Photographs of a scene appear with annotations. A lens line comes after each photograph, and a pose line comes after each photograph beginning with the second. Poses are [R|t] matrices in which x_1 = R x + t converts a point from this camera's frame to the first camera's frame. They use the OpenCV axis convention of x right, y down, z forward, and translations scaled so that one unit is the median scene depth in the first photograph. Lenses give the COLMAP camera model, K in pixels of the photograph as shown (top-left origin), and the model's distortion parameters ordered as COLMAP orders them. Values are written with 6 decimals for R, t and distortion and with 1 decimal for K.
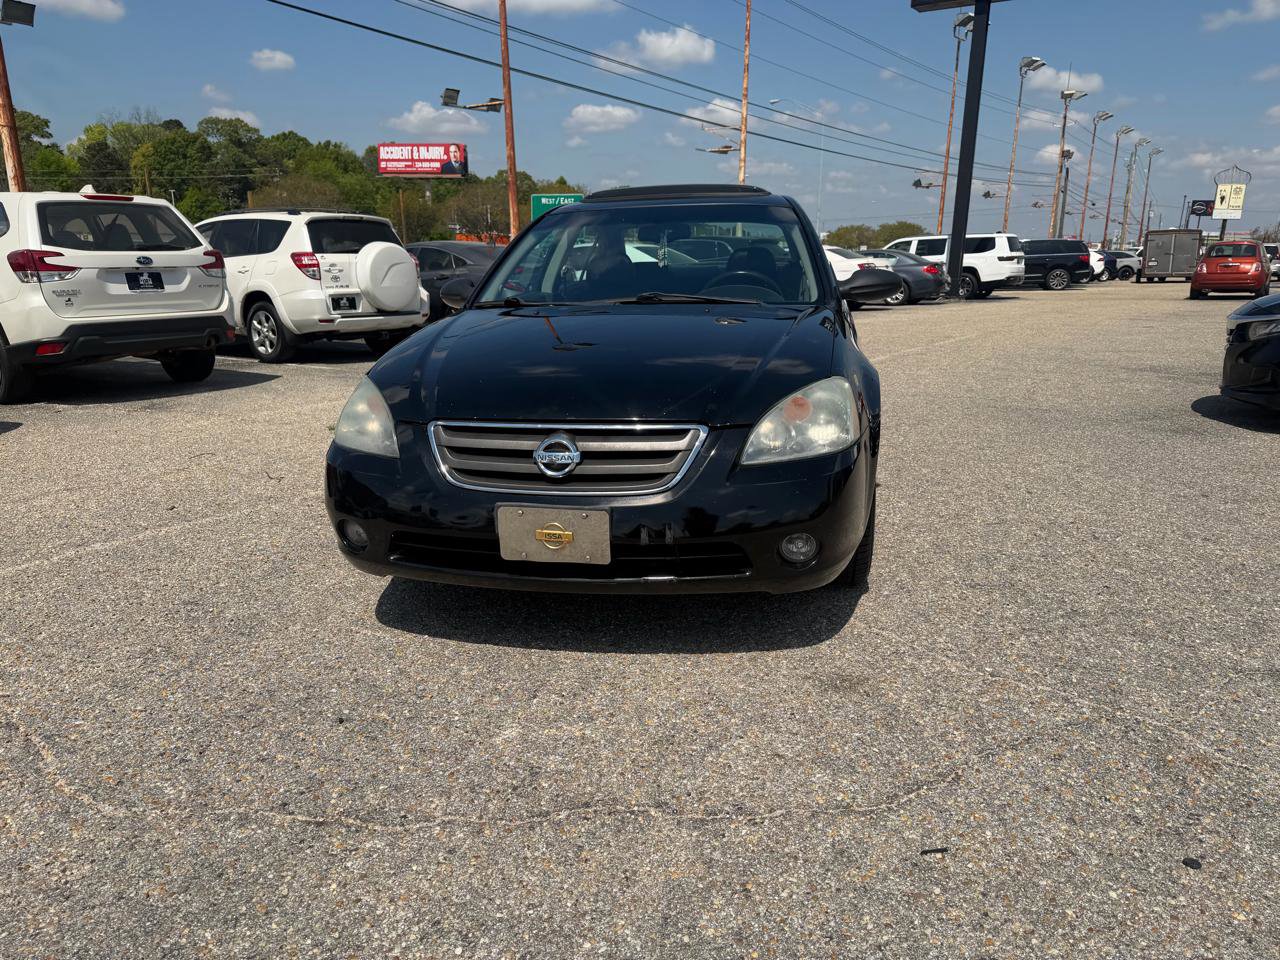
lens RADIAL K [[906.3, 0, 634.6], [0, 906.3, 476.0], [0, 0, 1]] dist [0.021594, -0.031968]
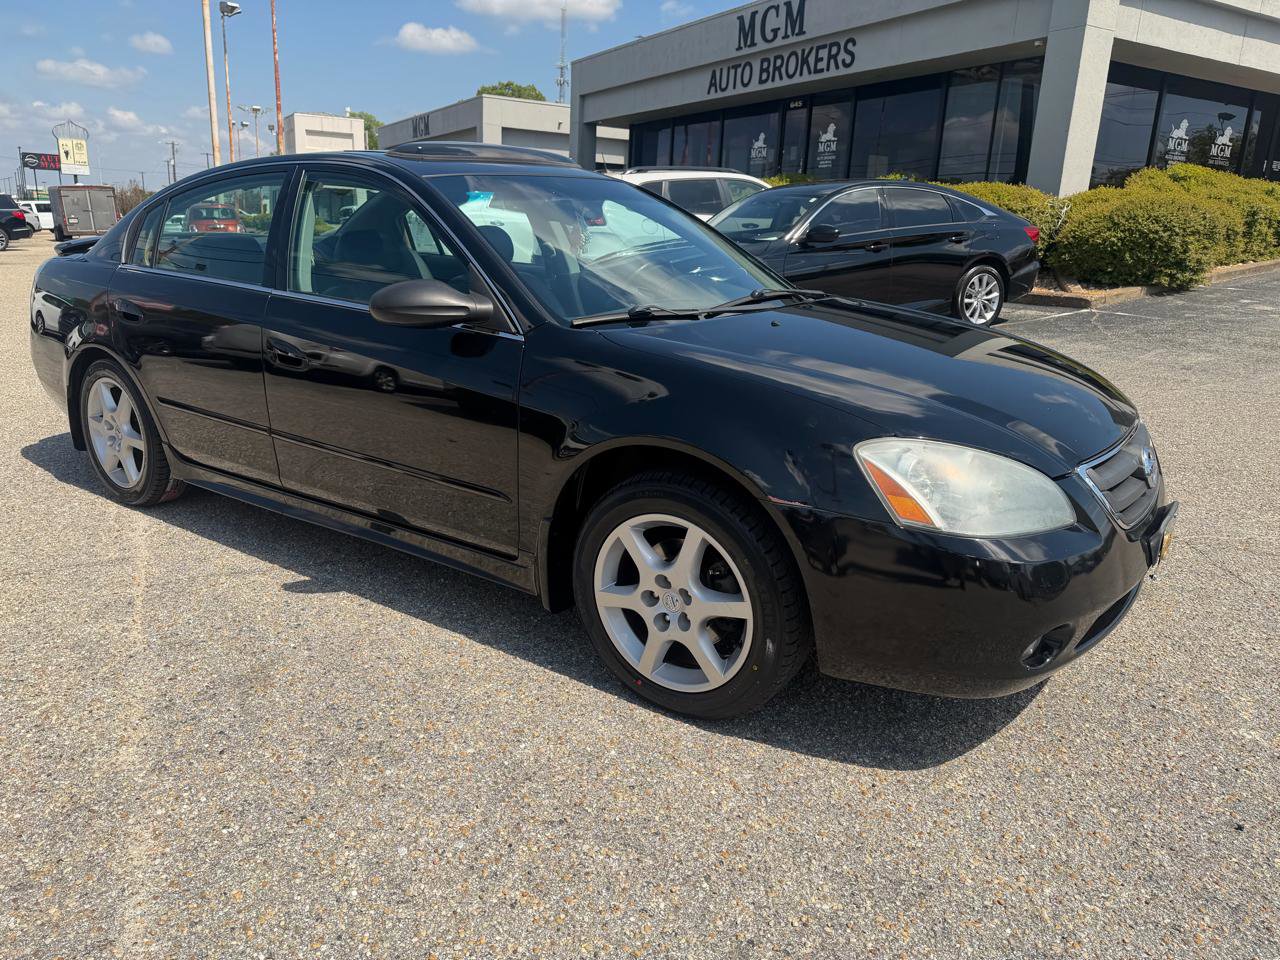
lens RADIAL K [[905.3, 0, 634.9], [0, 905.3, 472.3], [0, 0, 1]] dist [0.022579, -0.033242]
pose [[0.430447, -0.231294, 0.872478, -0.407110], [0.193244, 0.967813, 0.161228, -0.097302], [-0.881687, 0.099201, 0.461289, 0.359136]]
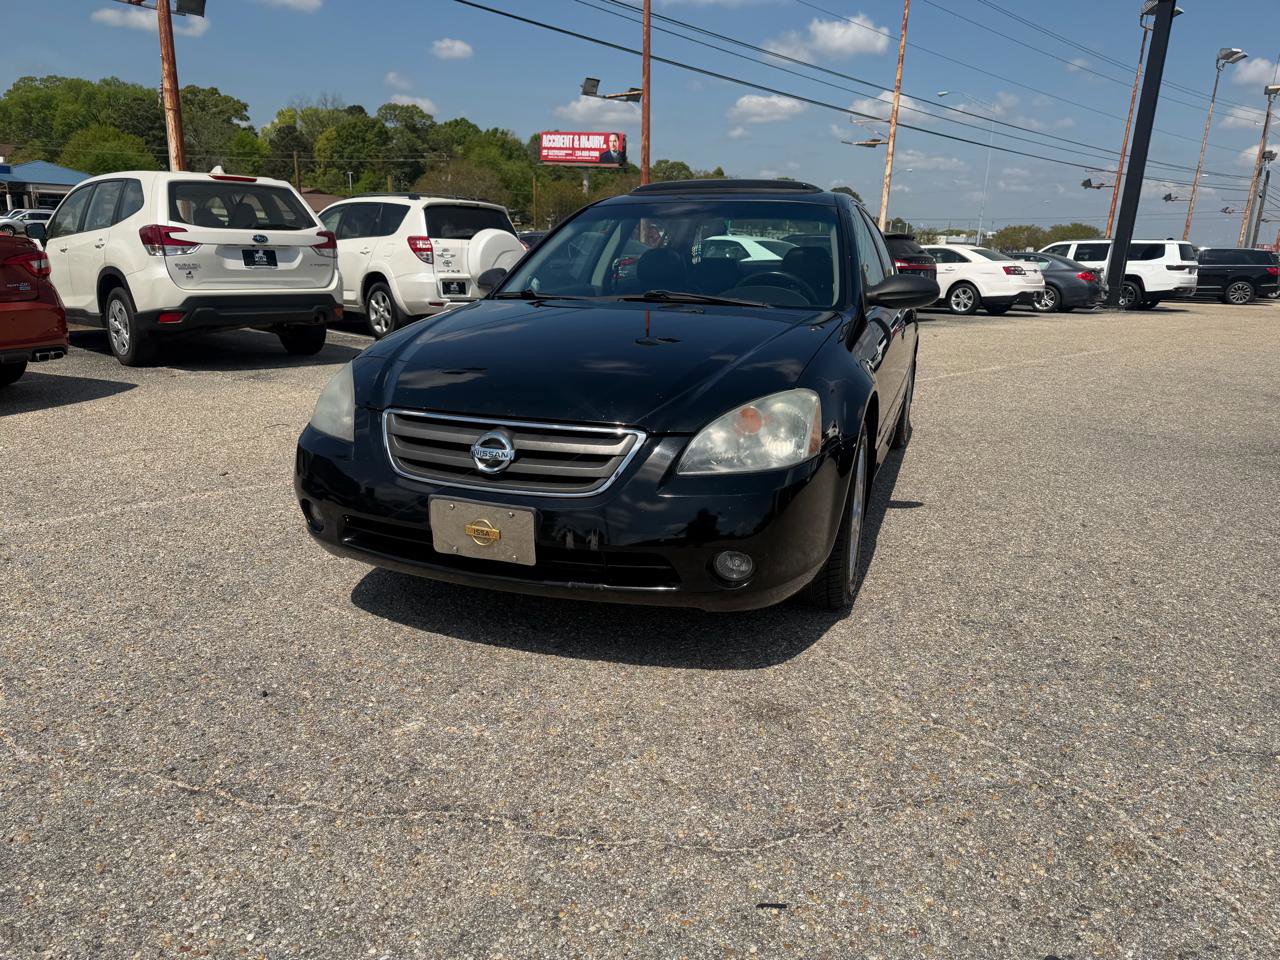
lens RADIAL K [[904.6, 0, 633.2], [0, 904.6, 478.9], [0, 0, 1]] dist [0.021560, -0.029374]
pose [[0.985780, 0.074106, -0.150816, 0.075718], [-0.072236, 0.997228, 0.017844, -0.007694], [0.151720, -0.006696, 0.988401, 0.015664]]
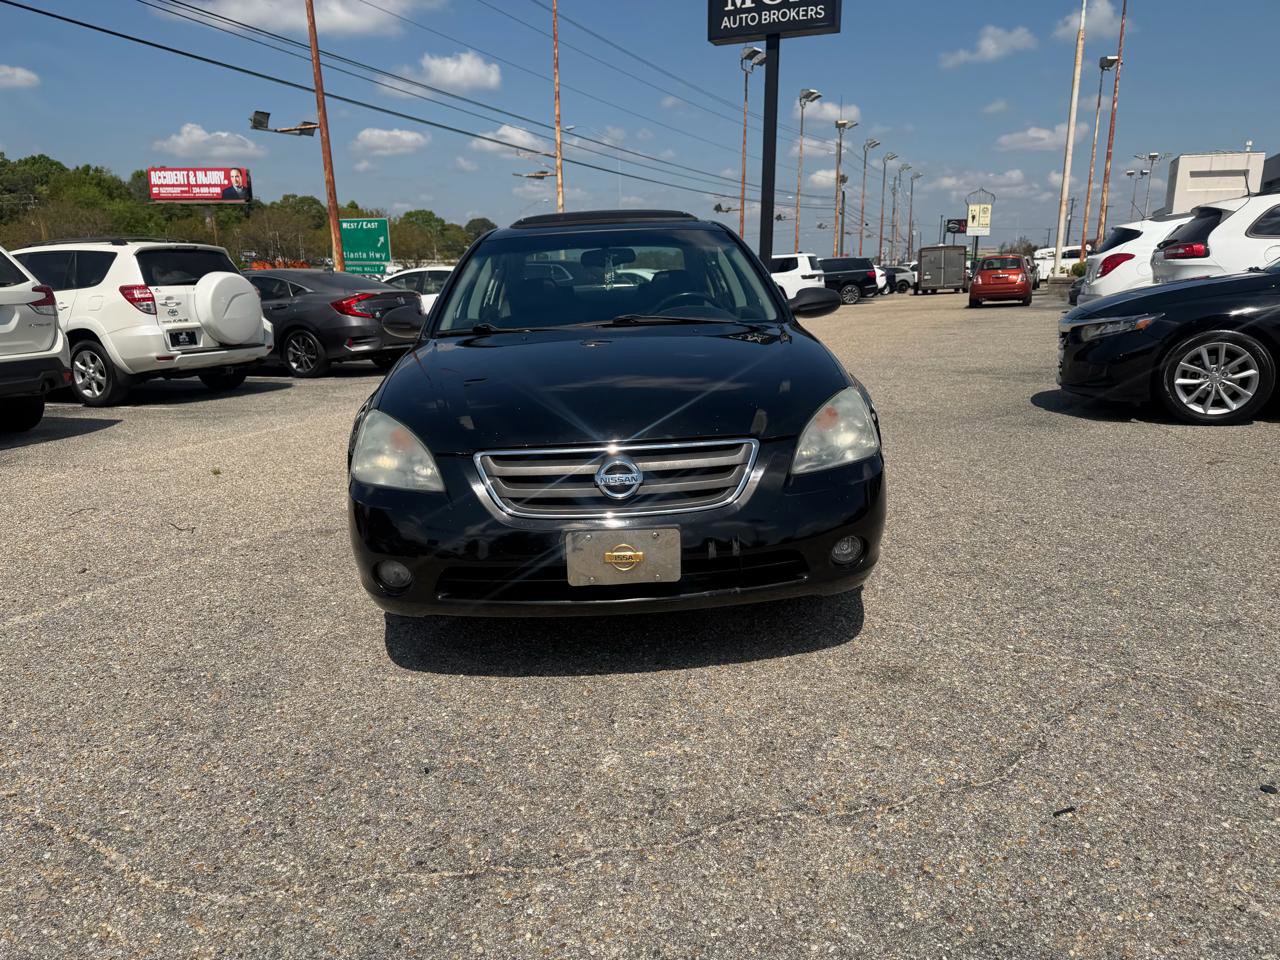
lens RADIAL K [[905.3, 0, 634.9], [0, 905.3, 472.3], [0, 0, 1]] dist [0.022579, -0.033242]
pose [[0.976980, -0.066426, 0.202725, -0.094404], [0.072015, 0.997197, -0.020310, -0.002582], [-0.200808, 0.034442, 0.979025, 0.004591]]
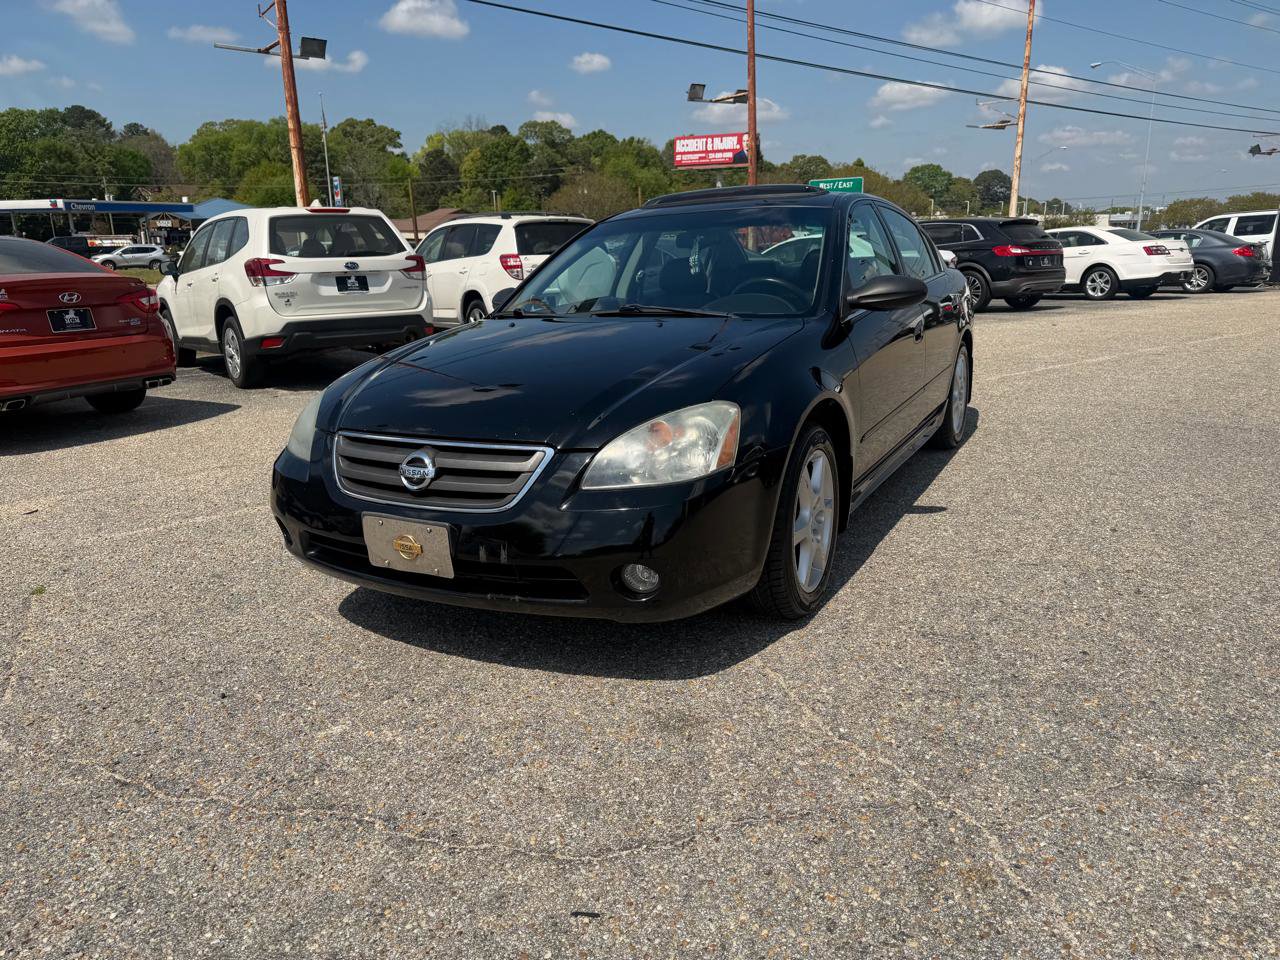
lens RADIAL K [[905.3, 0, 634.9], [0, 905.3, 472.3], [0, 0, 1]] dist [0.022579, -0.033242]
pose [[0.951526, 0.053983, -0.302794, 0.163767], [-0.050934, 0.998540, 0.017962, -0.018170], [0.303322, -0.001669, 0.952887, 0.027217]]
